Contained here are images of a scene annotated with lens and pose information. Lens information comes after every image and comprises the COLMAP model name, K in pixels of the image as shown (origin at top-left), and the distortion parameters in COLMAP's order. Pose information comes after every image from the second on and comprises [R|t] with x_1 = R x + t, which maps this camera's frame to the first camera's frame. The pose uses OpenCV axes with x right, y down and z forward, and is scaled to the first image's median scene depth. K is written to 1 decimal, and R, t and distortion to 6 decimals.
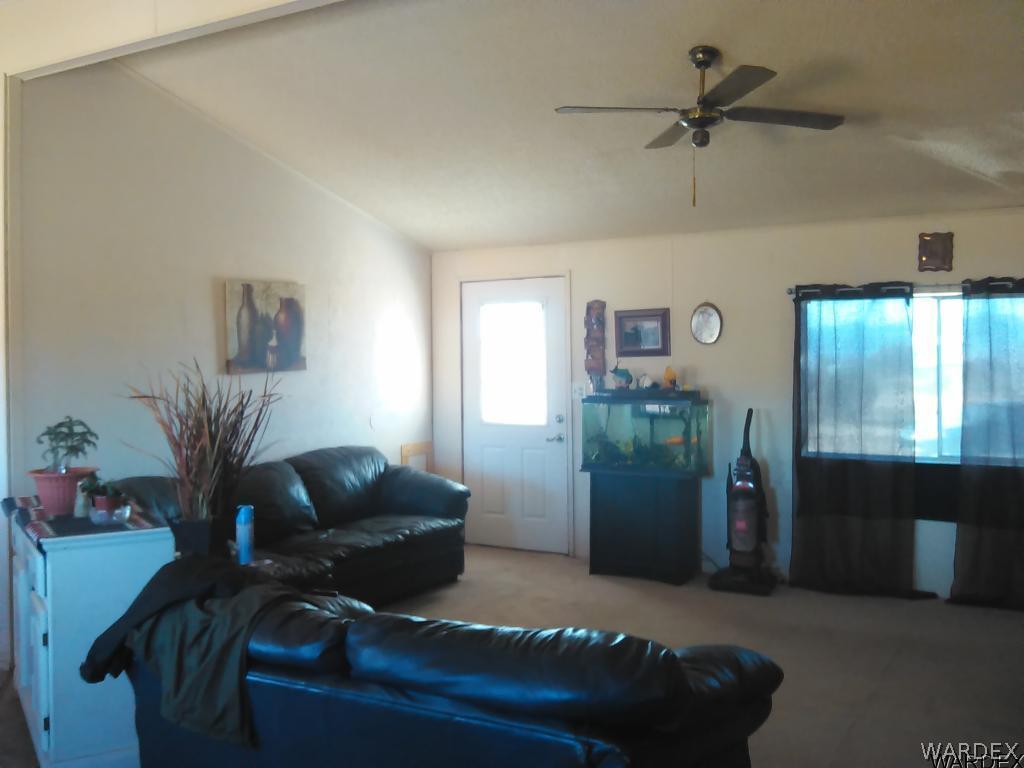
lens RADIAL K [[938.9, 0, 512.0], [0, 938.9, 384.0], [0, 0, 1]] dist [-0.044278, -0.001732]
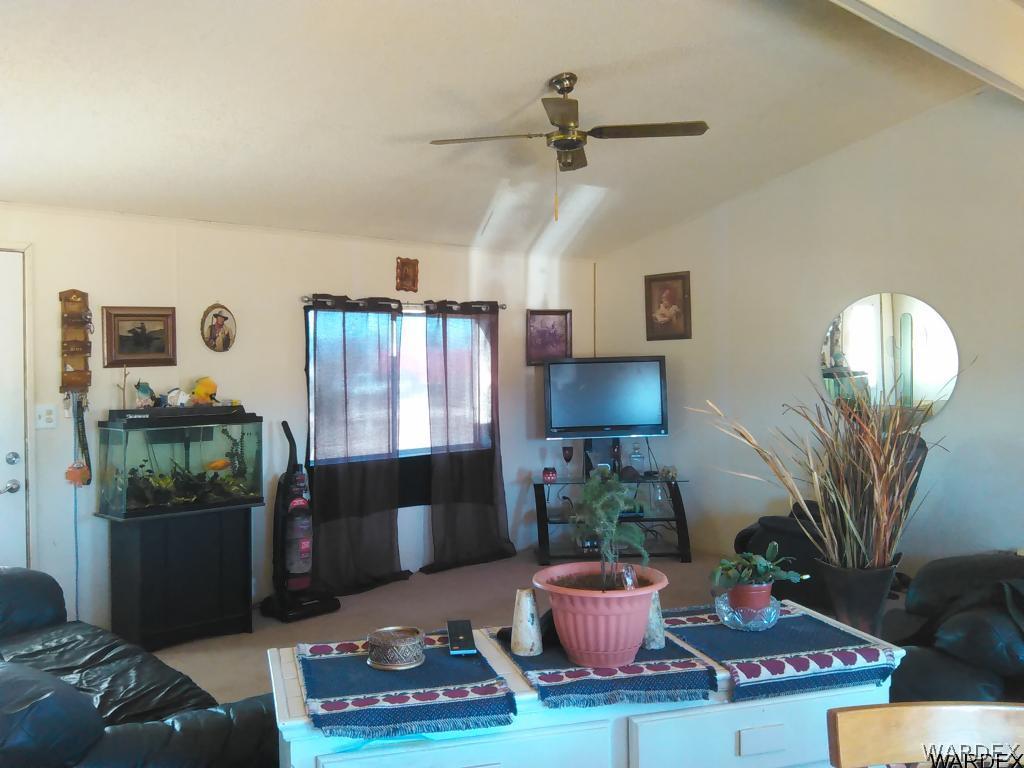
lens RADIAL K [[938.9, 0, 512.0], [0, 938.9, 384.0], [0, 0, 1]] dist [-0.044278, -0.001732]
pose [[0.224842, -0.022681, 0.974131, -0.624399], [0.030791, 0.999395, 0.016162, -0.019927], [-0.973909, 0.026360, 0.225405, 0.584868]]
